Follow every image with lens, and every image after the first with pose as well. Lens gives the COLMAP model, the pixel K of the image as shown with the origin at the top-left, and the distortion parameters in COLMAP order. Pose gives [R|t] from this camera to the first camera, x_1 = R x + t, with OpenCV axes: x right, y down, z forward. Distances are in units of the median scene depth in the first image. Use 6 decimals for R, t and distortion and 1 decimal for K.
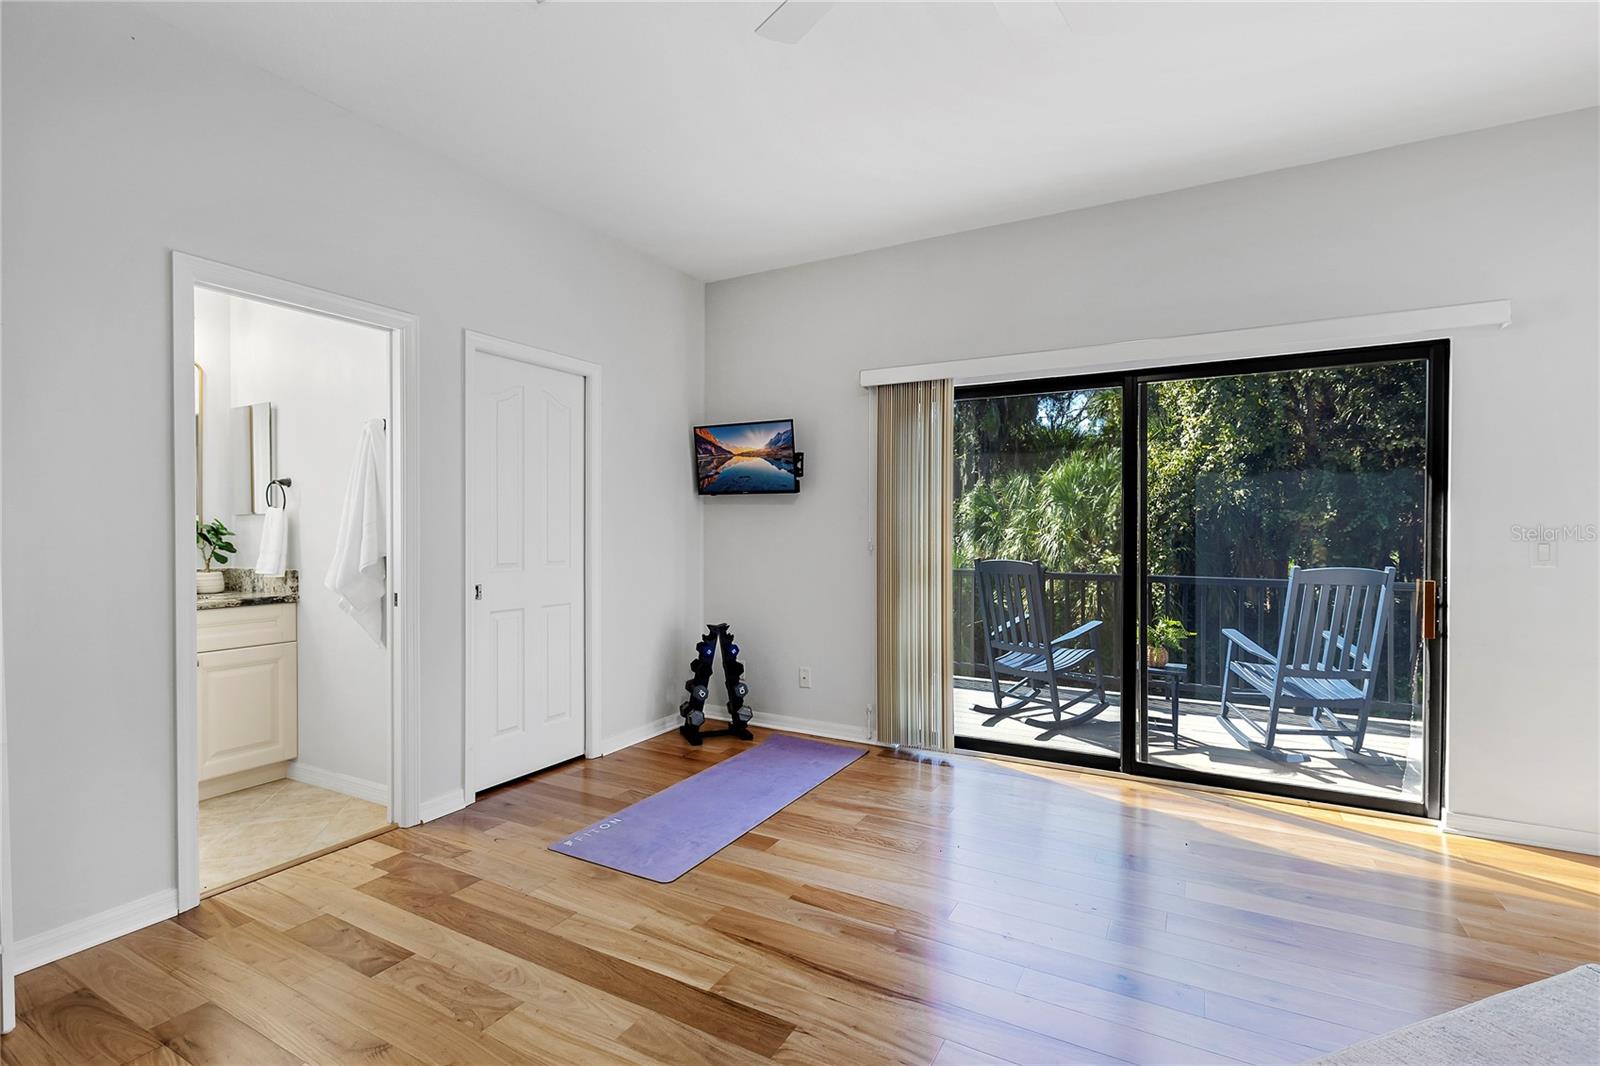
lens RADIAL K [[737.0, 0, 805.9], [0, 737.0, 528.3], [0, 0, 1]] dist [0.000246, -0.001852]
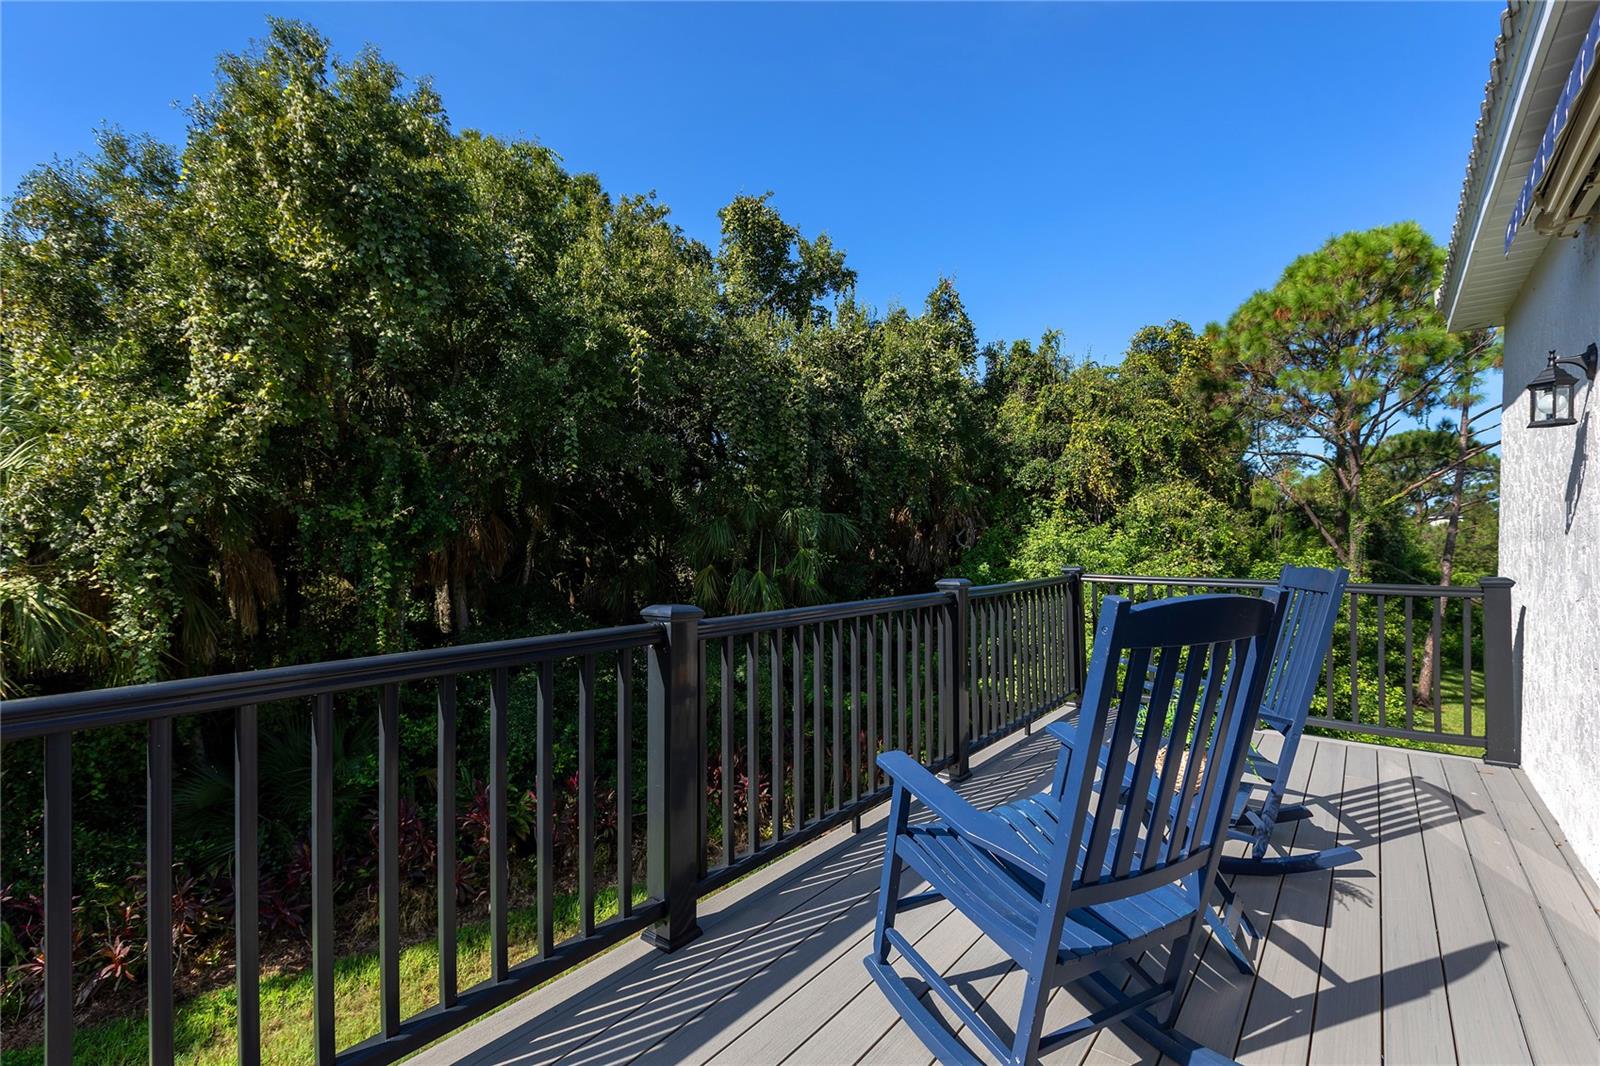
lens RADIAL K [[737.0, 0, 805.9], [0, 737.0, 528.3], [0, 0, 1]] dist [0.000246, -0.001852]
pose [[0.148441, 0.013119, 0.988834, -0.022586], [-0.003955, 0.999912, -0.012672, 0.006003], [-0.988913, -0.002030, 0.148479, 0.414522]]
